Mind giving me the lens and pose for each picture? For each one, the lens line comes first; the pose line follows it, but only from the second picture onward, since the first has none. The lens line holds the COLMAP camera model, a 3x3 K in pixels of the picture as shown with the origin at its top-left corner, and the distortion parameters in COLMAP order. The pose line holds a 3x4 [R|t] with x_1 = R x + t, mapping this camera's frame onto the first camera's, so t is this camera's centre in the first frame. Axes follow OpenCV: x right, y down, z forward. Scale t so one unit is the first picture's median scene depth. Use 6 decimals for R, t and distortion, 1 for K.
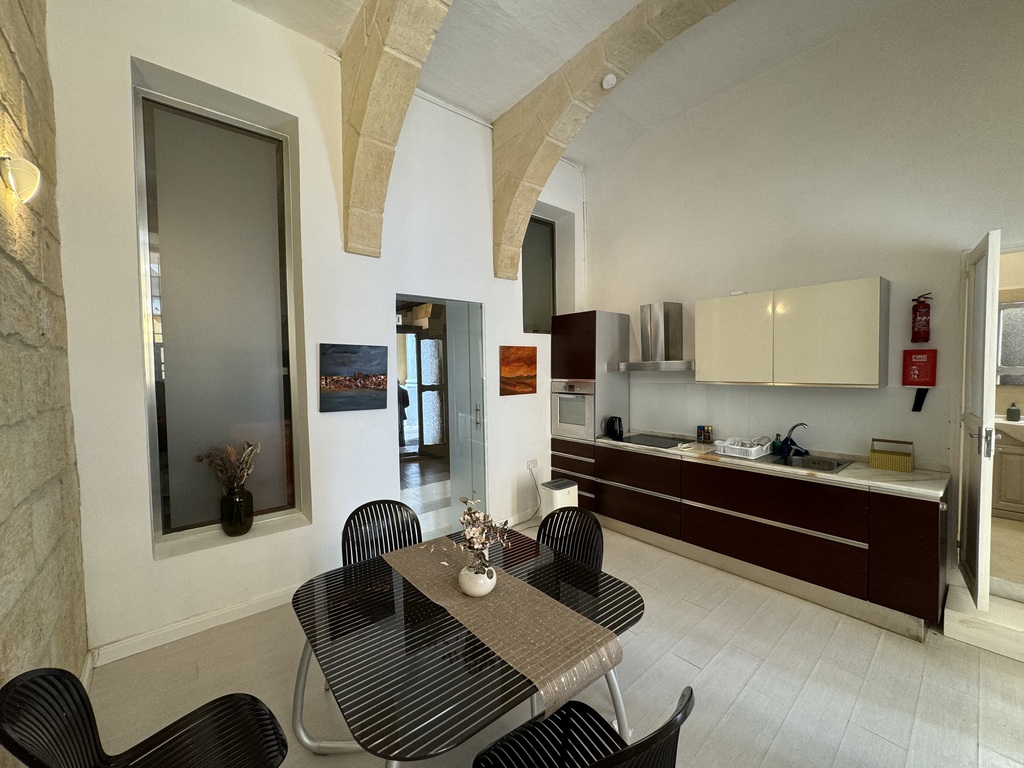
lens RADIAL K [[407.3, 0, 508.8], [0, 407.3, 382.1], [0, 0, 1]] dist [-0.000213, -0.000251]
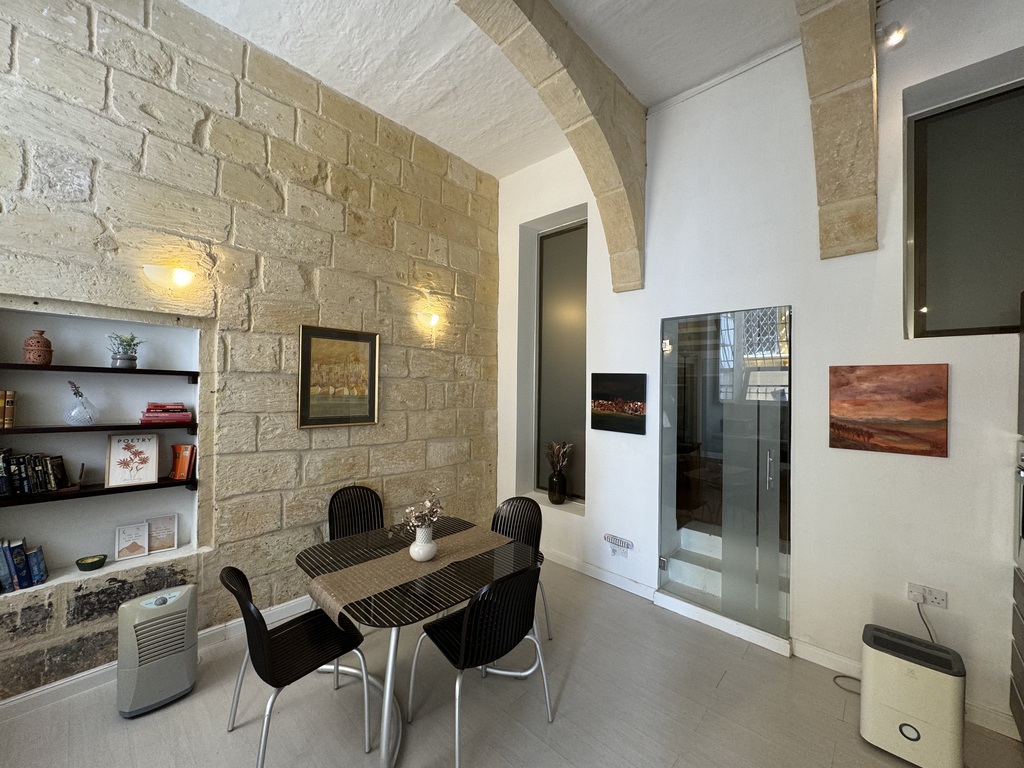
lens RADIAL K [[407.3, 0, 508.1], [0, 407.3, 384.8], [0, 0, 1]] dist [-0.000213, -0.000251]
pose [[0.107397, 0.010701, -0.994159, 0.551778], [-0.053606, 0.998550, 0.004957, -0.038661], [0.992770, 0.052761, 0.107815, 0.456398]]
